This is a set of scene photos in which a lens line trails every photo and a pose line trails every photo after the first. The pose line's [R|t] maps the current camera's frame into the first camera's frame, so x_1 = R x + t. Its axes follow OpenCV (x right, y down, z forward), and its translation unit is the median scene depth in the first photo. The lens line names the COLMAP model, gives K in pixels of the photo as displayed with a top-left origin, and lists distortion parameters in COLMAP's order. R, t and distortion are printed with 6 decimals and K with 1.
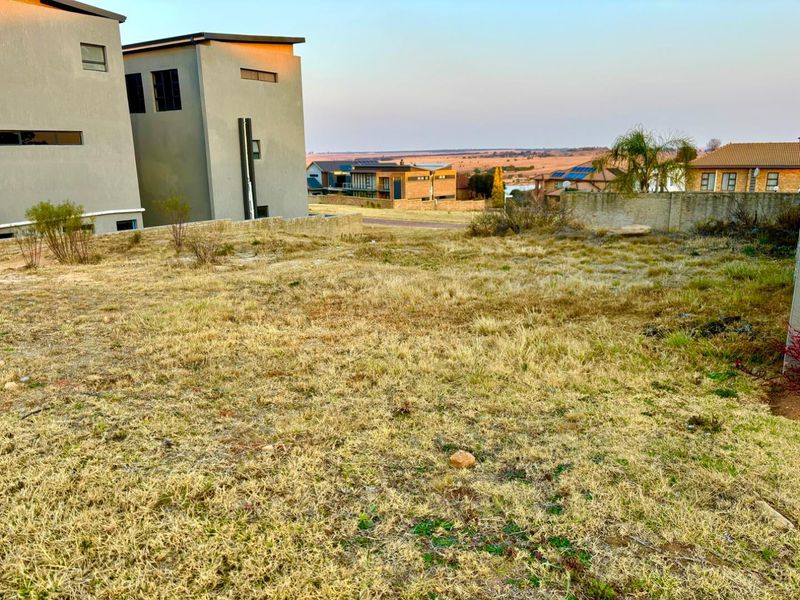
lens RADIAL K [[606.0, 0, 398.2], [0, 606.0, 301.8], [0, 0, 1]] dist [0.029440, -0.021582]
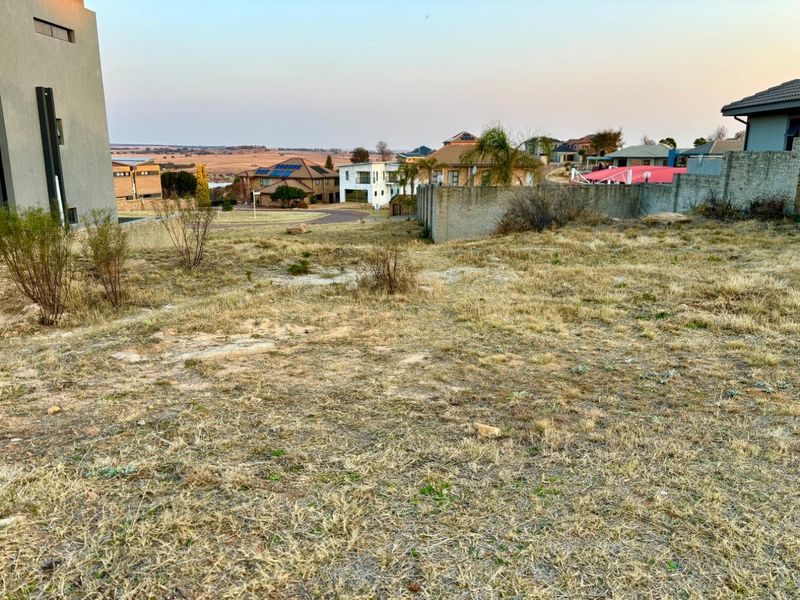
lens RADIAL K [[606.0, 0, 398.5], [0, 606.0, 300.1], [0, 0, 1]] dist [0.029440, -0.021582]
pose [[0.861525, -0.100991, 0.497570, -0.130574], [0.100769, 0.994533, 0.027382, -0.012995], [-0.497615, 0.026550, 0.866992, 0.079198]]
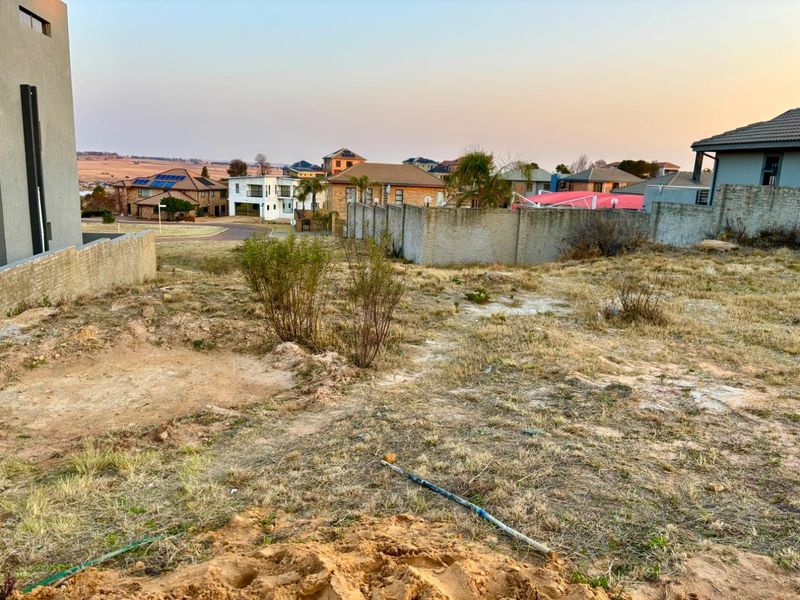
lens RADIAL K [[606.0, 0, 396.5], [0, 606.0, 299.7], [0, 0, 1]] dist [0.029440, -0.021582]
pose [[0.735442, -0.095113, 0.670879, -0.197275], [0.106126, 0.994049, 0.024591, -0.026018], [-0.669225, 0.053112, 0.741159, 0.134294]]
